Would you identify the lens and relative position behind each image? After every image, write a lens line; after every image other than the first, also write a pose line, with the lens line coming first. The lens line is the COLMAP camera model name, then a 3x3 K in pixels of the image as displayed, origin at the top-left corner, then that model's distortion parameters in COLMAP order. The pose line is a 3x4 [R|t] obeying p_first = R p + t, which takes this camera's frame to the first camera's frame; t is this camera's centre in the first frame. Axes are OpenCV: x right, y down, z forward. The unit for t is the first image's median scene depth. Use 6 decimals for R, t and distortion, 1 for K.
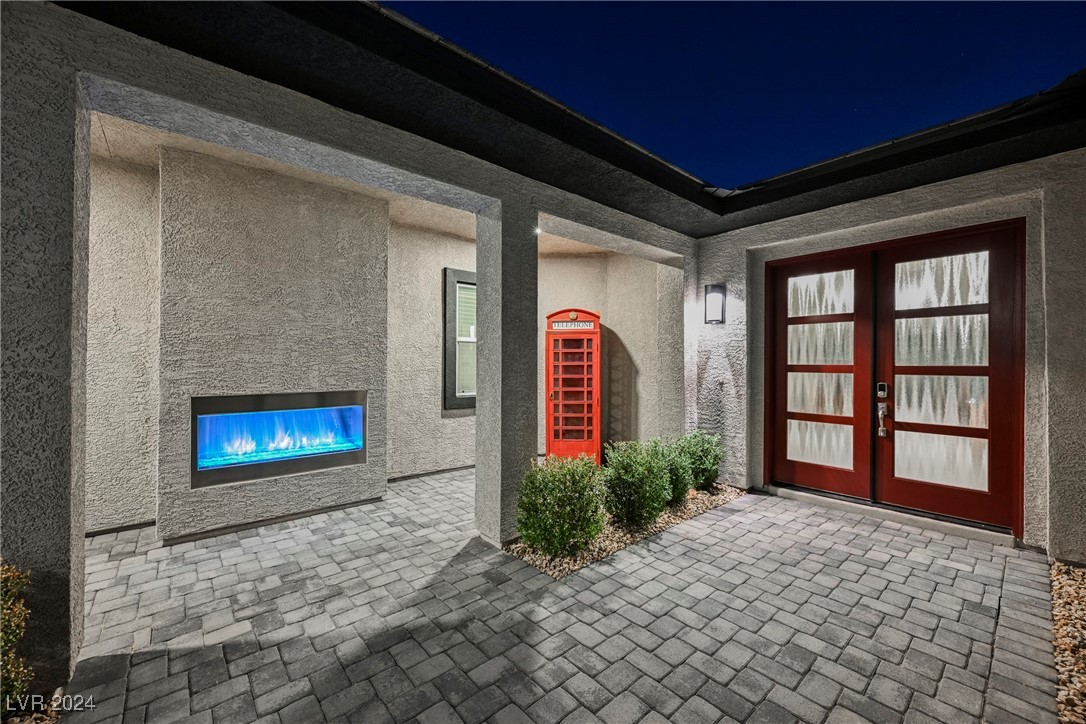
lens RADIAL K [[423.2, 0, 543.9], [0, 423.2, 363.1], [0, 0, 1]] dist [-0.001563, -0.000142]
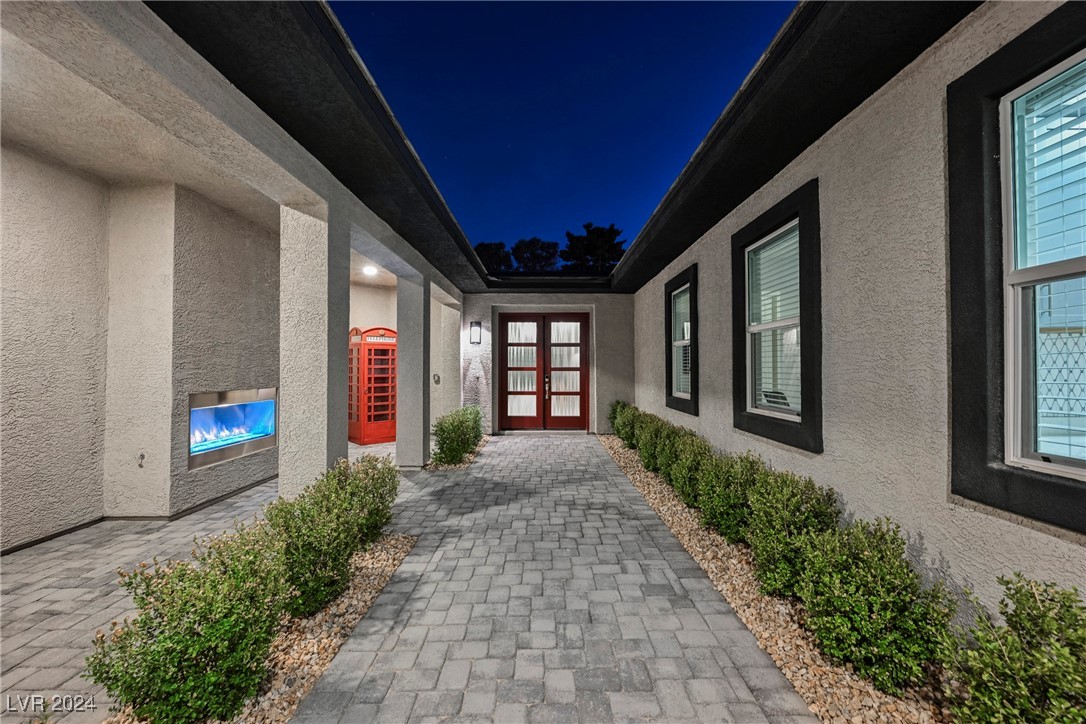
lens RADIAL K [[423.2, 0, 543.9], [0, 423.2, 363.1], [0, 0, 1]] dist [-0.001563, -0.000142]
pose [[0.654133, 0.005815, 0.756357, -0.844462], [0.002312, 0.999950, -0.009687, 0.005395], [-0.756376, 0.008085, 0.654087, -0.424392]]
